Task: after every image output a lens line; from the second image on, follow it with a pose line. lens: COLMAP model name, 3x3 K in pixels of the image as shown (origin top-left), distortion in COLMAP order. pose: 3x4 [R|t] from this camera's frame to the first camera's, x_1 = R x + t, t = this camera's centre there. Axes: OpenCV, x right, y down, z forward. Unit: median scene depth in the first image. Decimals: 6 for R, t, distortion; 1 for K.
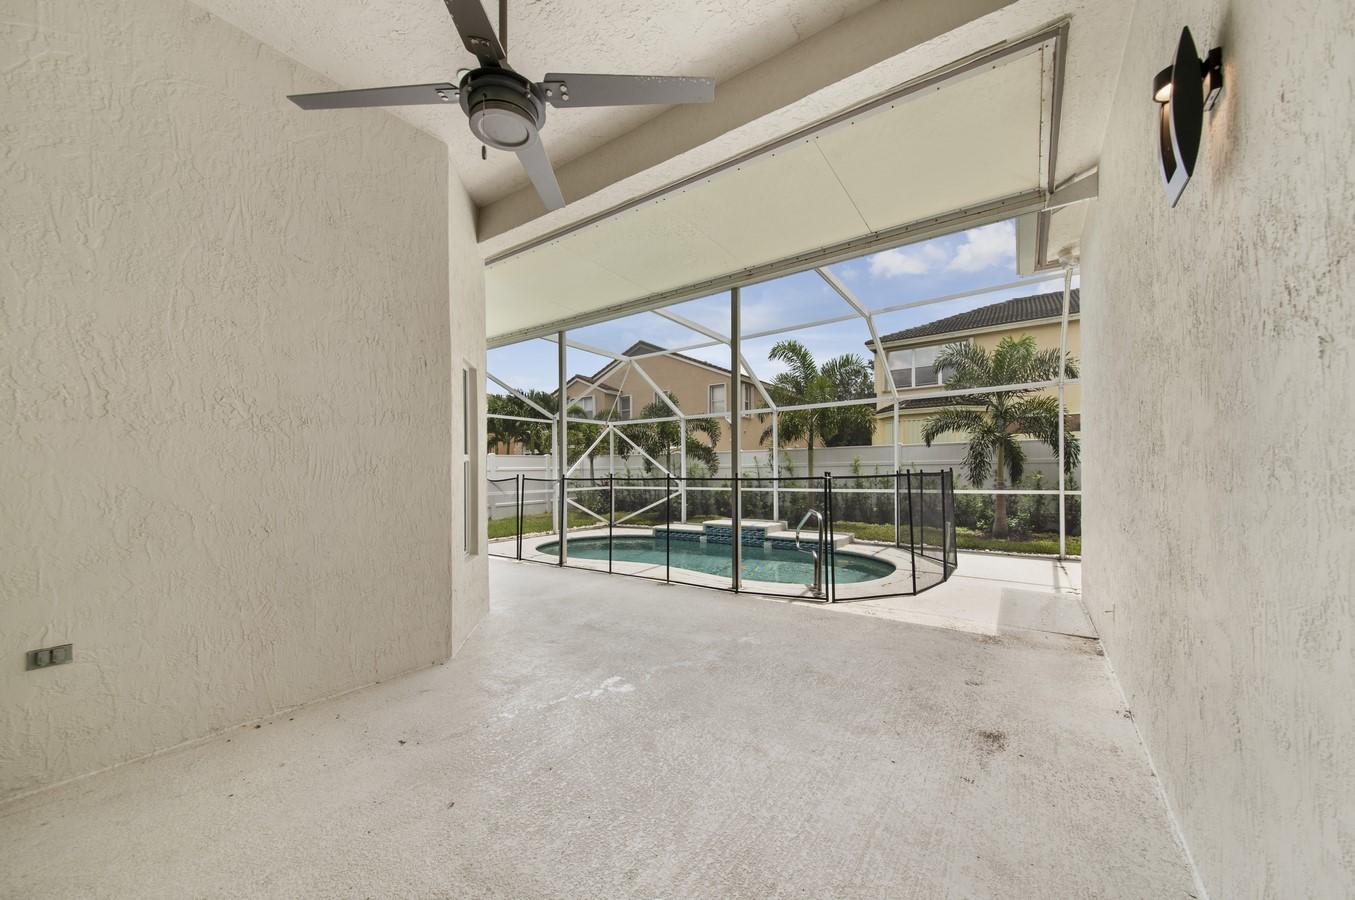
lens RADIAL K [[487.5, 0, 676.1], [0, 487.5, 481.9], [0, 0, 1]] dist [0.026956, -0.013823]
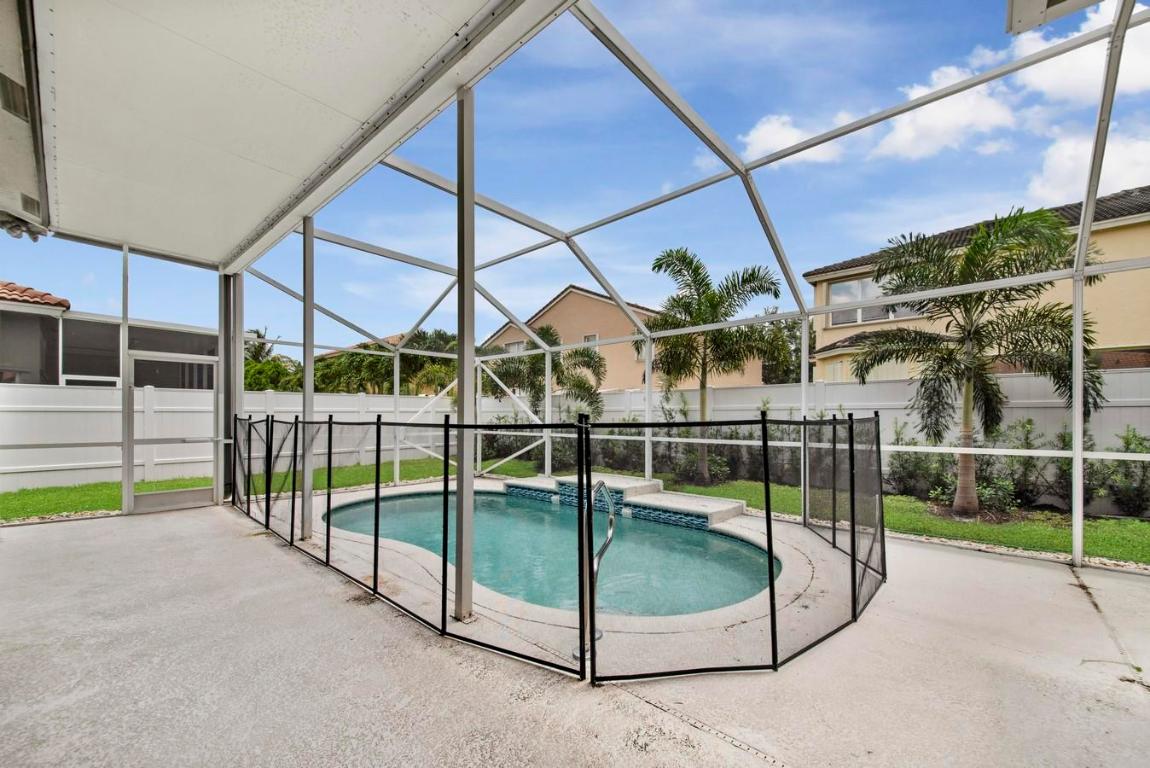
lens RADIAL K [[456.1, 0, 569.2], [0, 456.1, 427.5], [0, 0, 1]] dist [0.000141, -0.000144]
pose [[0.991493, 0.014356, -0.129363, 0.179611], [-0.013772, 0.999891, 0.005409, -0.004078], [0.129426, -0.003581, 0.991583, 0.279838]]
